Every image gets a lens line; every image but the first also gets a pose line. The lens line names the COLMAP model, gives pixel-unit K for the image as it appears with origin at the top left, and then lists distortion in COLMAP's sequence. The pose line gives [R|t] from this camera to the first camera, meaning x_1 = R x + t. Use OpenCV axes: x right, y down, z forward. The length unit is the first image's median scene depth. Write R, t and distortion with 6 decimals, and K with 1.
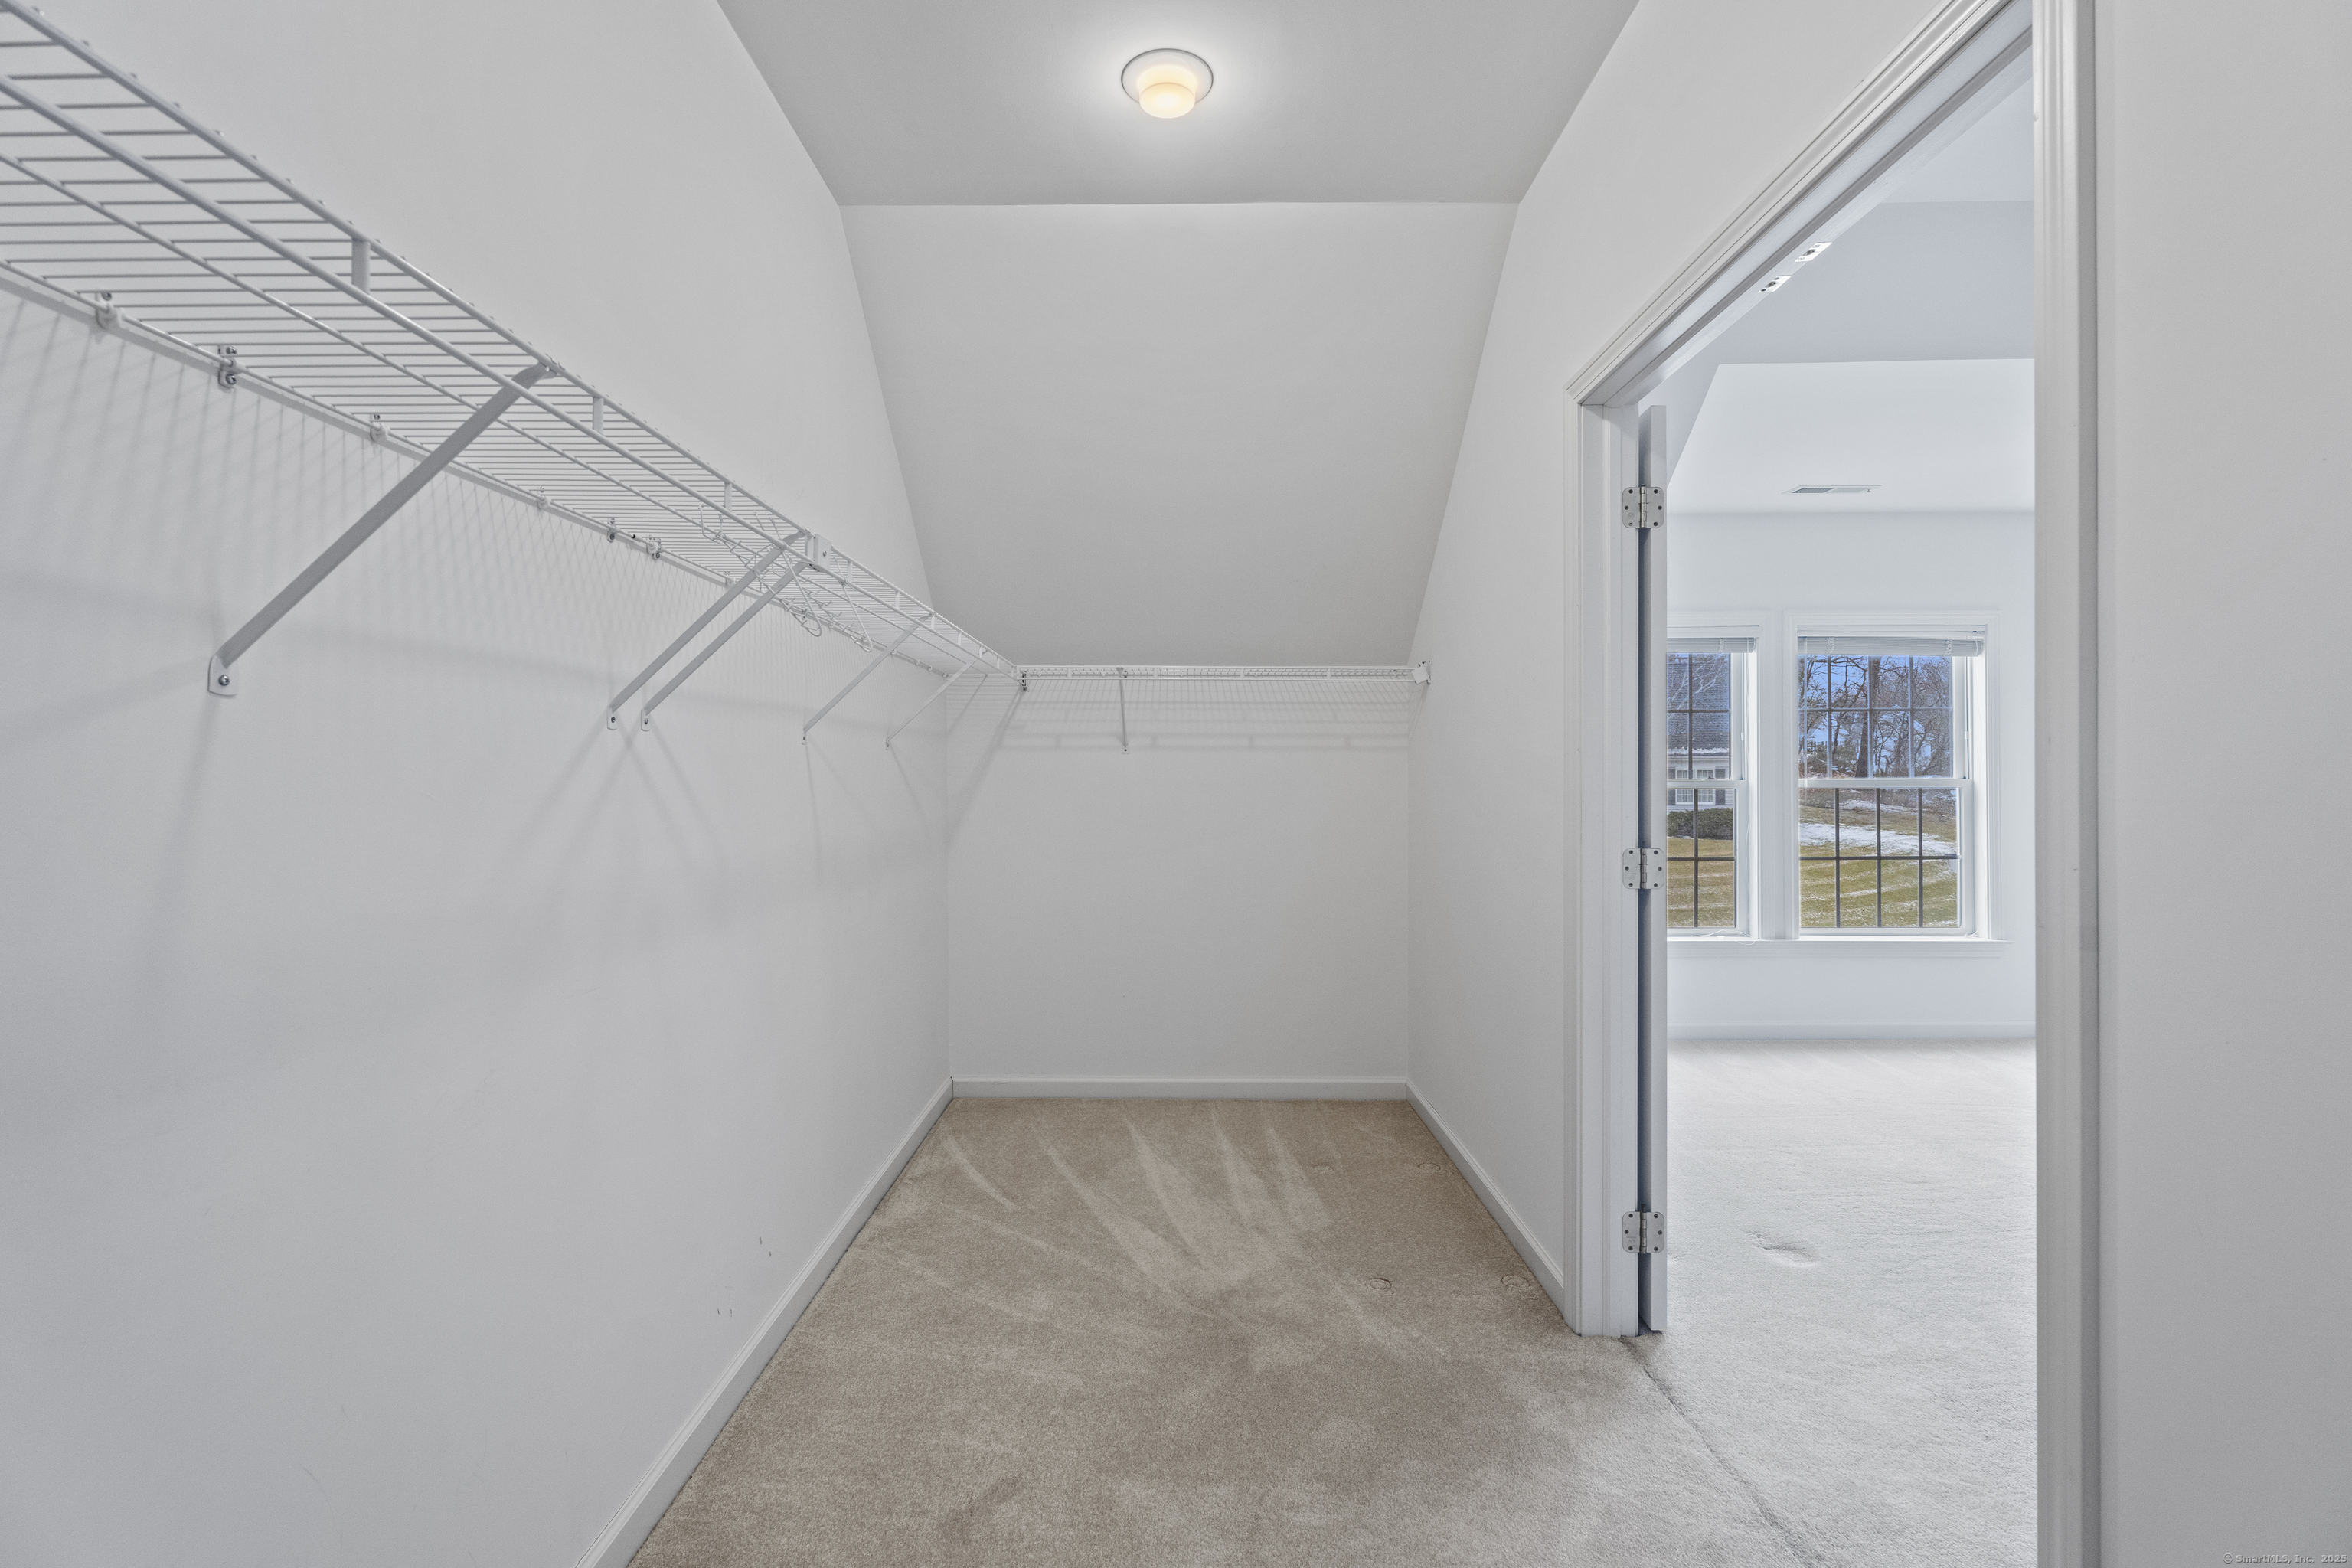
lens RADIAL K [[1060.6, 0, 1176.0], [0, 1060.6, 784.0], [0, 0, 1]] dist [-0.000225, -0.000051]
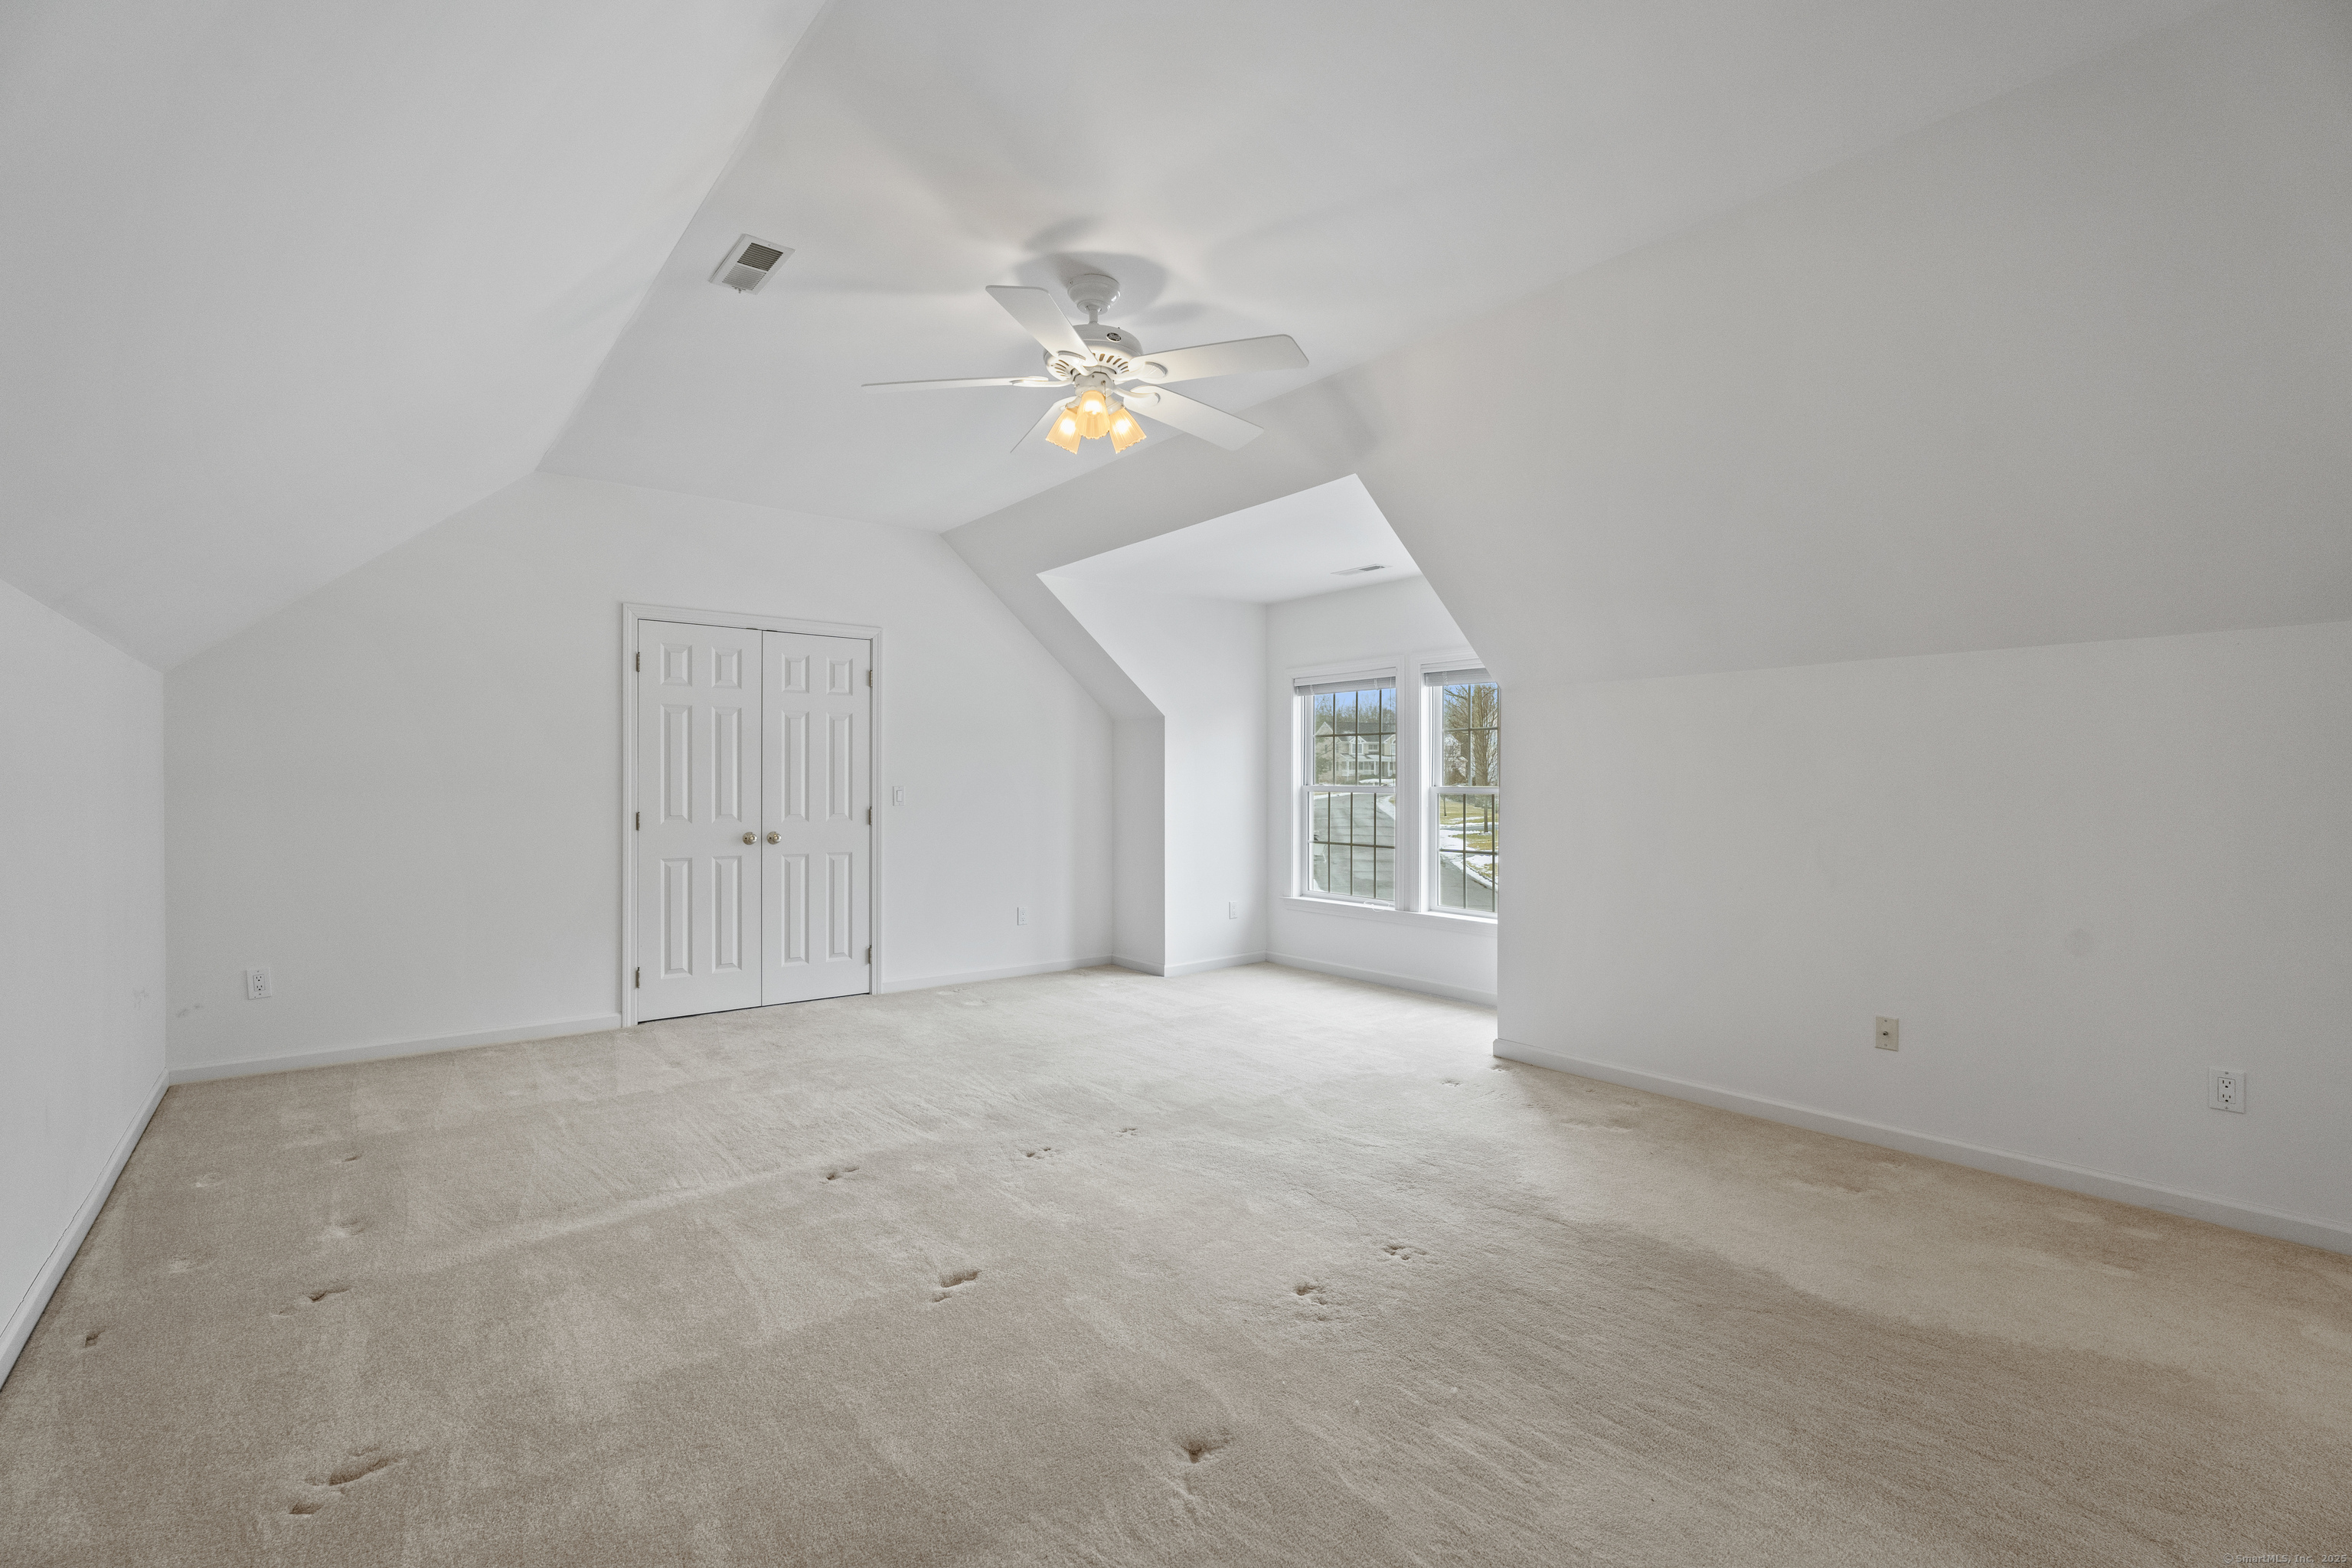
lens RADIAL K [[1060.6, 0, 1176.0], [0, 1060.6, 784.0], [0, 0, 1]] dist [-0.000225, -0.000051]
pose [[0.625913, 0.004237, -0.779882, 1.407116], [-0.005713, 0.999983, 0.000847, -0.005776], [0.779872, 0.003925, 0.625926, -0.023393]]
